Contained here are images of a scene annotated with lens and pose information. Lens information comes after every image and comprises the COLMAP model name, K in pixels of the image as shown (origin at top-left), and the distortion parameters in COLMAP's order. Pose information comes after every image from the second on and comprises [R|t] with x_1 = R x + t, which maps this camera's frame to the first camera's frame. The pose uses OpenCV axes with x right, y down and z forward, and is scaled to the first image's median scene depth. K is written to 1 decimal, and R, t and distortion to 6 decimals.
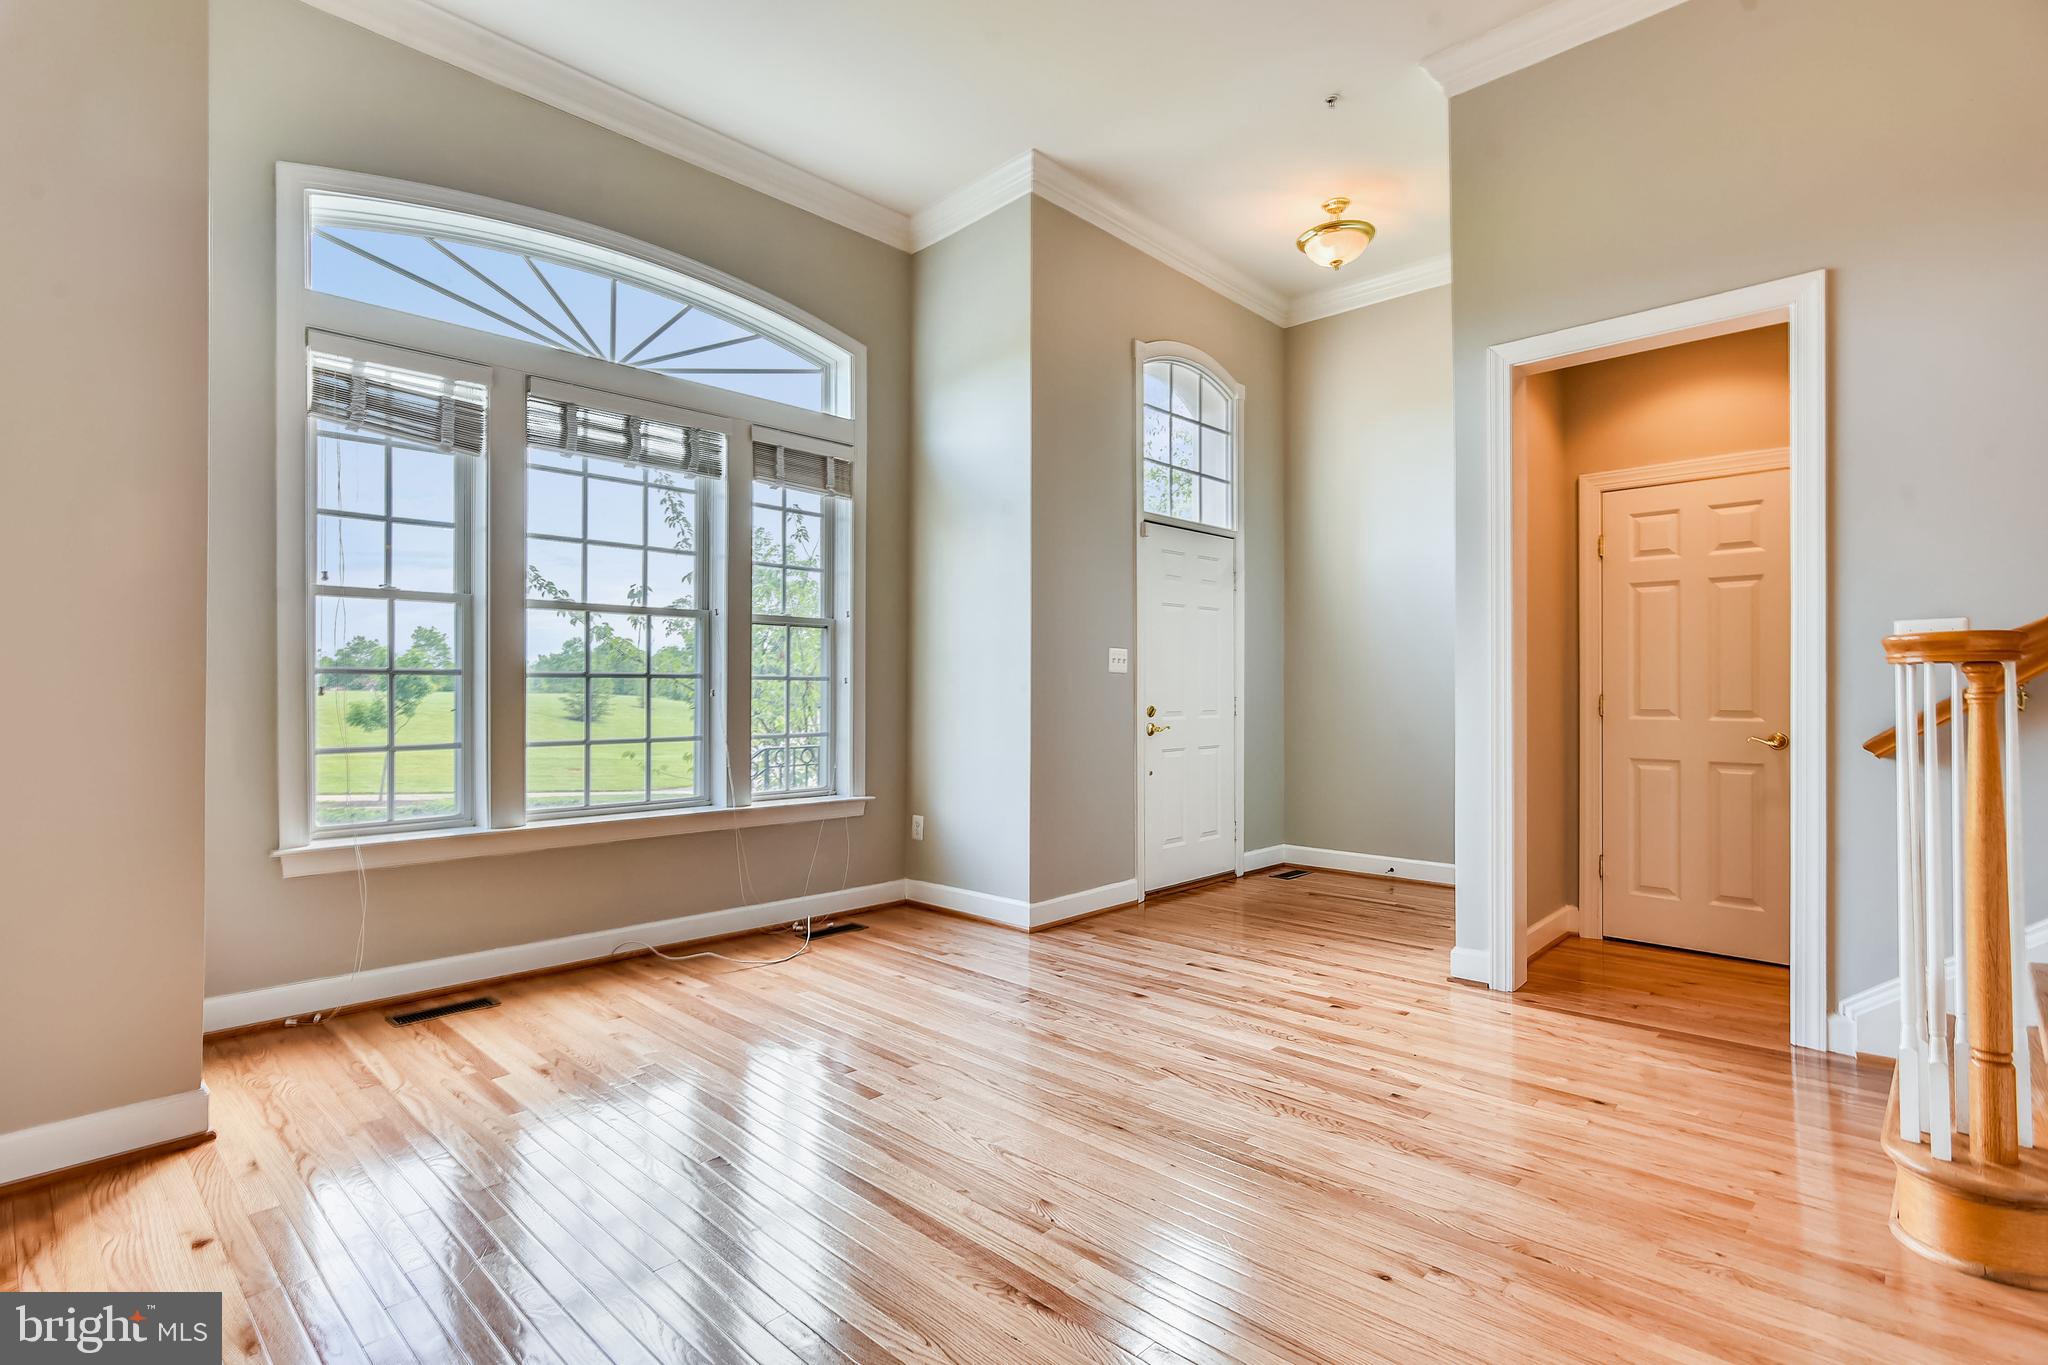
lens RADIAL K [[961.9, 0, 1004.6], [0, 961.9, 684.8], [0, 0, 1]] dist [-0.028317, -0.000108]
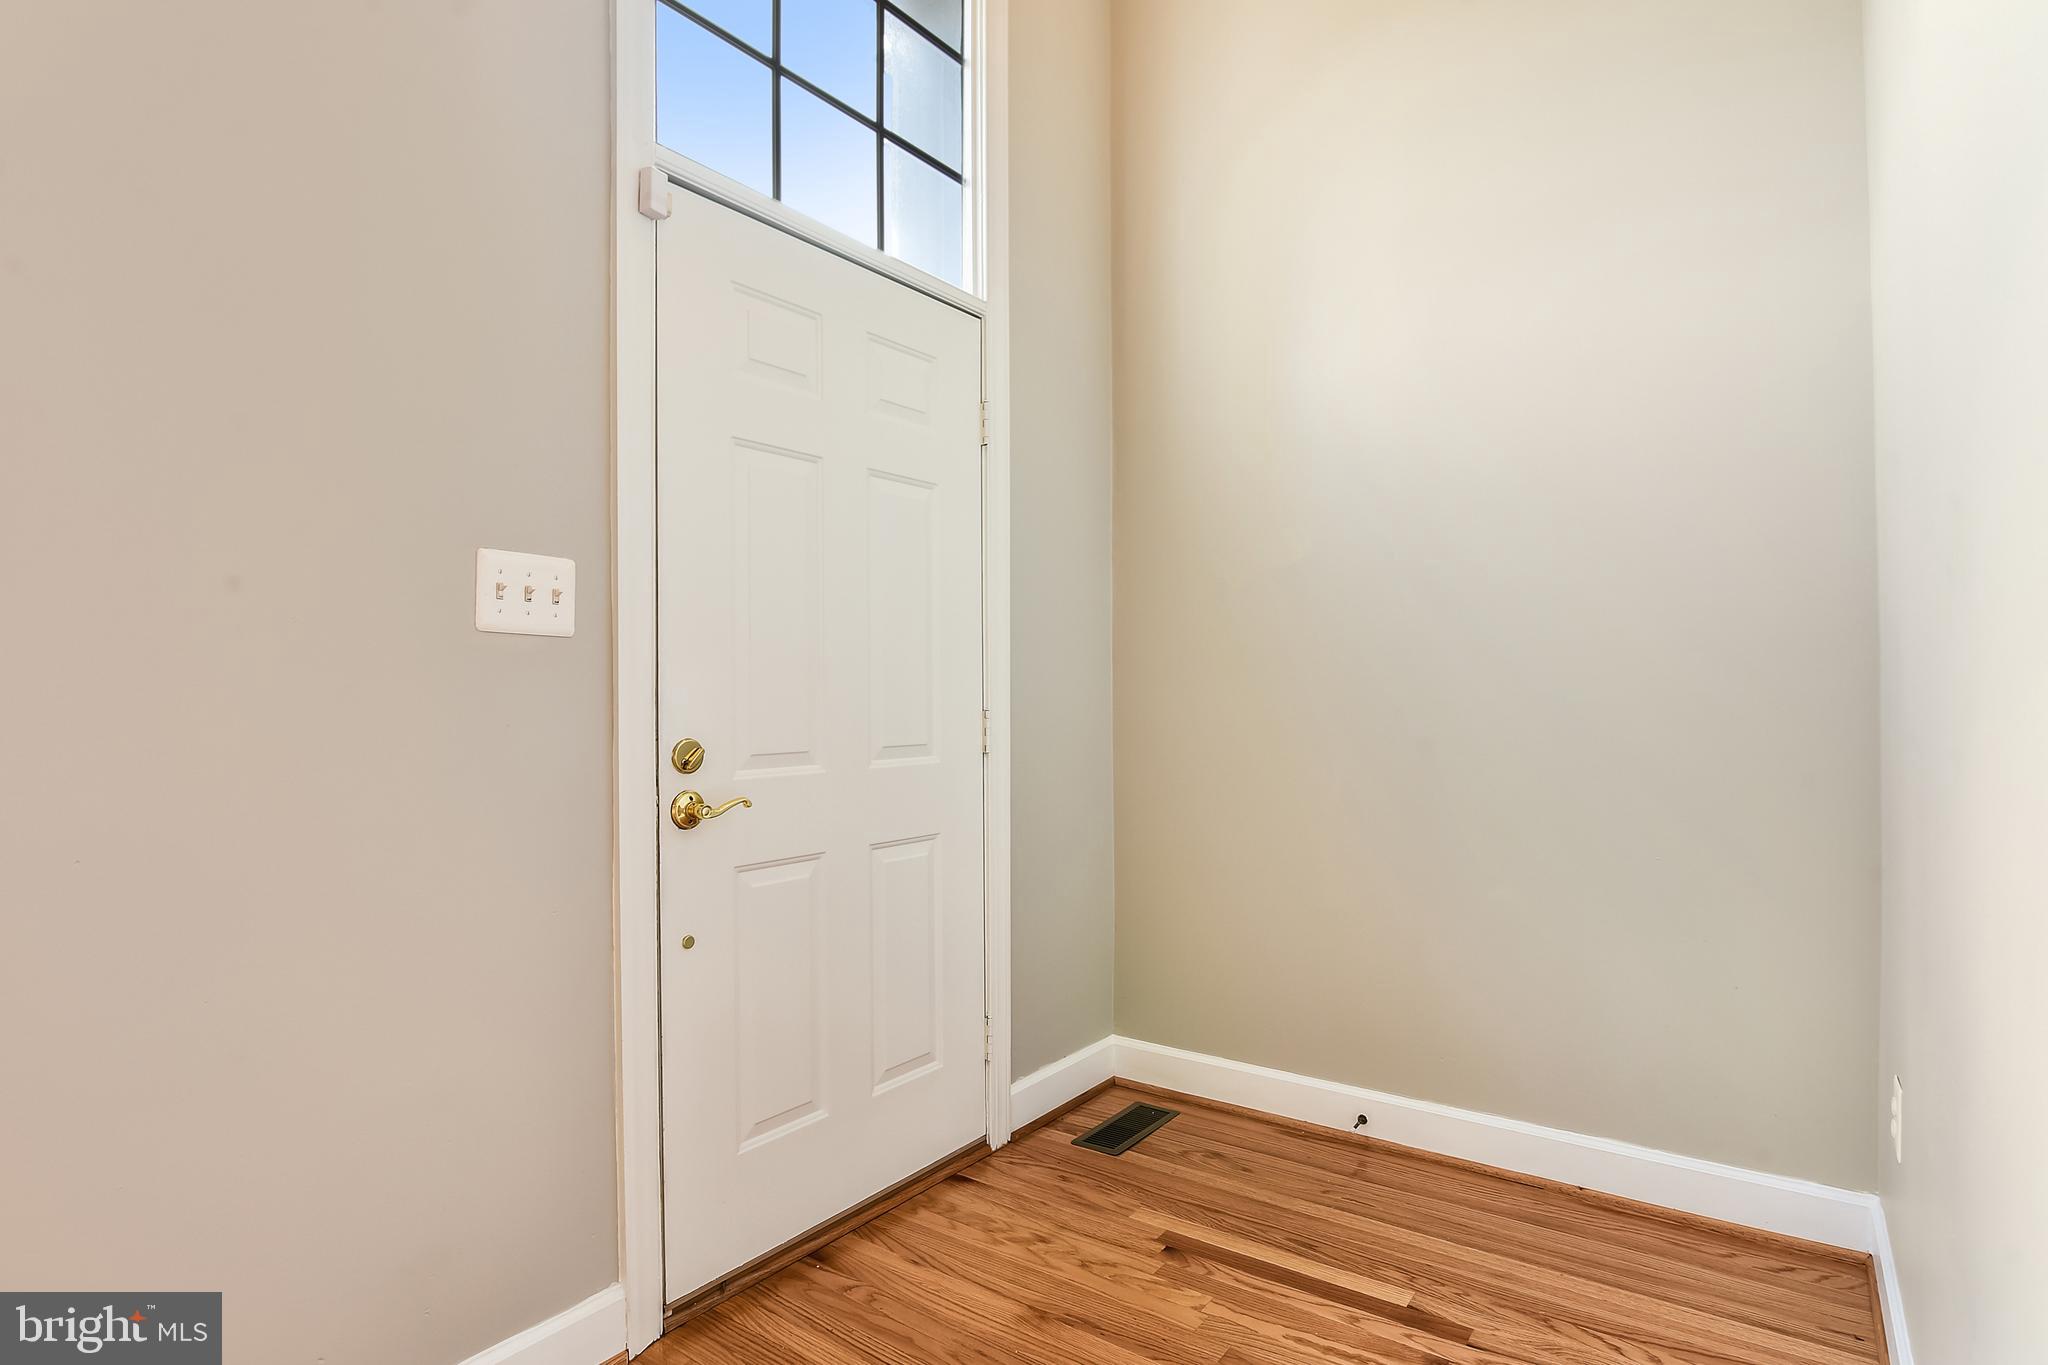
lens RADIAL K [[1022.0, 0, 1014.9], [0, 1022.0, 689.5], [0, 0, 1]] dist [-0.006163, -0.000632]
pose [[0.990887, -0.004021, 0.134634, 0.232926], [0.004192, 0.999991, -0.000983, 0.005868], [-0.134629, 0.001538, 0.990895, 0.681952]]
